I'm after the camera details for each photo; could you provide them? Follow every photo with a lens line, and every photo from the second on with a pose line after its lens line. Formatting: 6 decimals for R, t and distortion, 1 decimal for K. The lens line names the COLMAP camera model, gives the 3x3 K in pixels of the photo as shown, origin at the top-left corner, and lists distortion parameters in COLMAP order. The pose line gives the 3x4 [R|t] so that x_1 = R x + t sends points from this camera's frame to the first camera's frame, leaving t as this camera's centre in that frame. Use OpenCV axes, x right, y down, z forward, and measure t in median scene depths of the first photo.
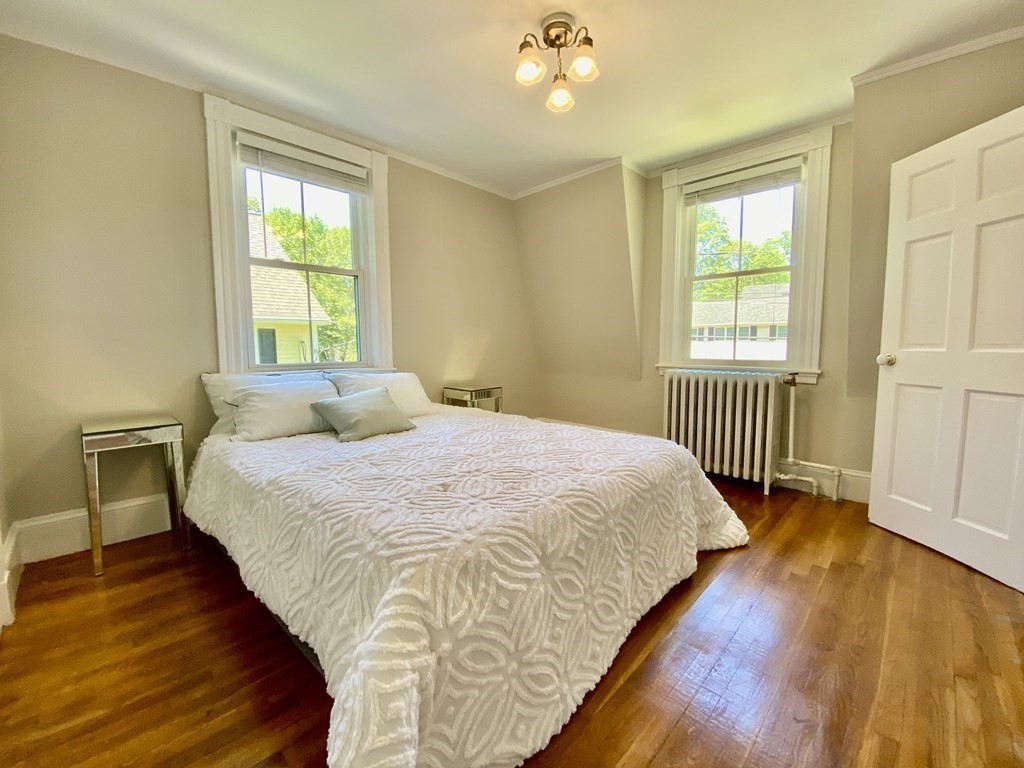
lens RADIAL K [[418.1, 0, 508.3], [0, 418.1, 375.4], [0, 0, 1]] dist [0.001726, -0.005597]
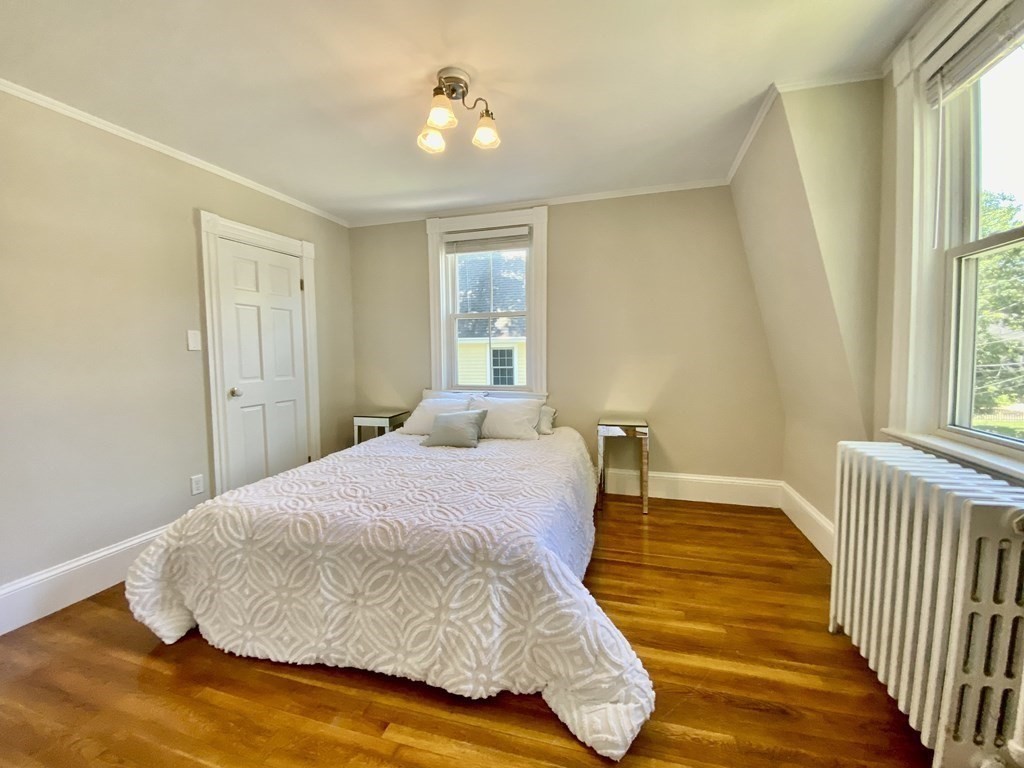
lens RADIAL K [[418.1, 0, 513.4], [0, 418.1, 386.8], [0, 0, 1]] dist [0.001726, -0.005597]
pose [[0.478728, 0.066462, -0.875444, 1.133518], [-0.062734, 0.997171, 0.041398, -0.144648], [0.875719, 0.035102, 0.481543, 0.680267]]
